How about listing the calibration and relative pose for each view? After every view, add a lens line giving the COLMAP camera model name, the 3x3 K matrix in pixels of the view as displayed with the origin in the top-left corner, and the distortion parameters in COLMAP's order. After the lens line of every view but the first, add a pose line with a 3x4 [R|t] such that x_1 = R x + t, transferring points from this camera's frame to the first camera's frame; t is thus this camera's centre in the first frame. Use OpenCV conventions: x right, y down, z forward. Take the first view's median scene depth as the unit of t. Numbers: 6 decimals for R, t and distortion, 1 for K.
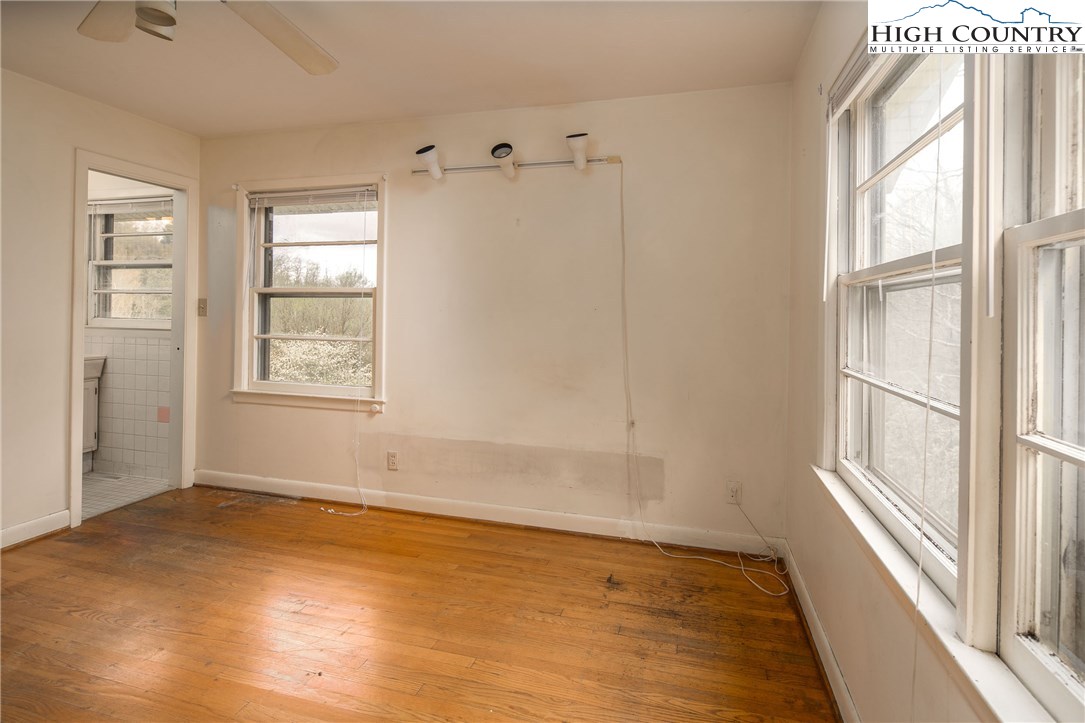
lens RADIAL K [[533.5, 0, 543.0], [0, 533.5, 309.1], [0, 0, 1]] dist [0.002387, -0.000297]
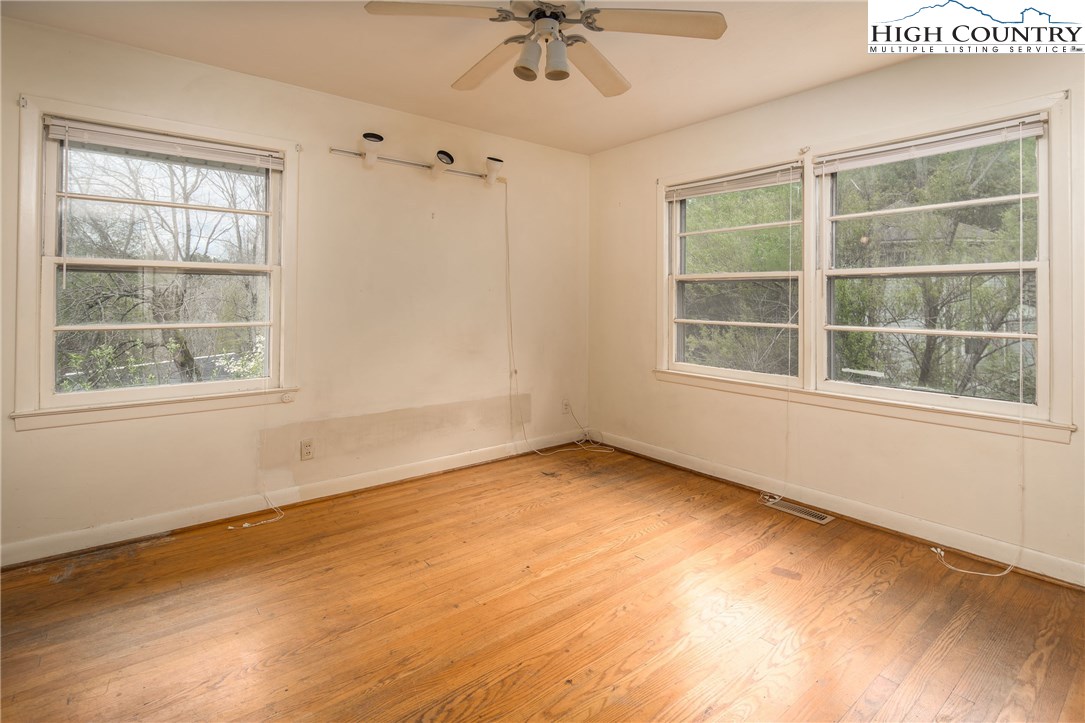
lens RADIAL K [[532.7, 0, 548.9], [0, 532.7, 271.8], [0, 0, 1]] dist [-0.002710, -0.001019]
pose [[0.571179, 0.032344, 0.820188, -0.918262], [-0.003923, 0.999320, -0.036676, 0.003577], [-0.820816, 0.017731, 0.570917, 0.123105]]
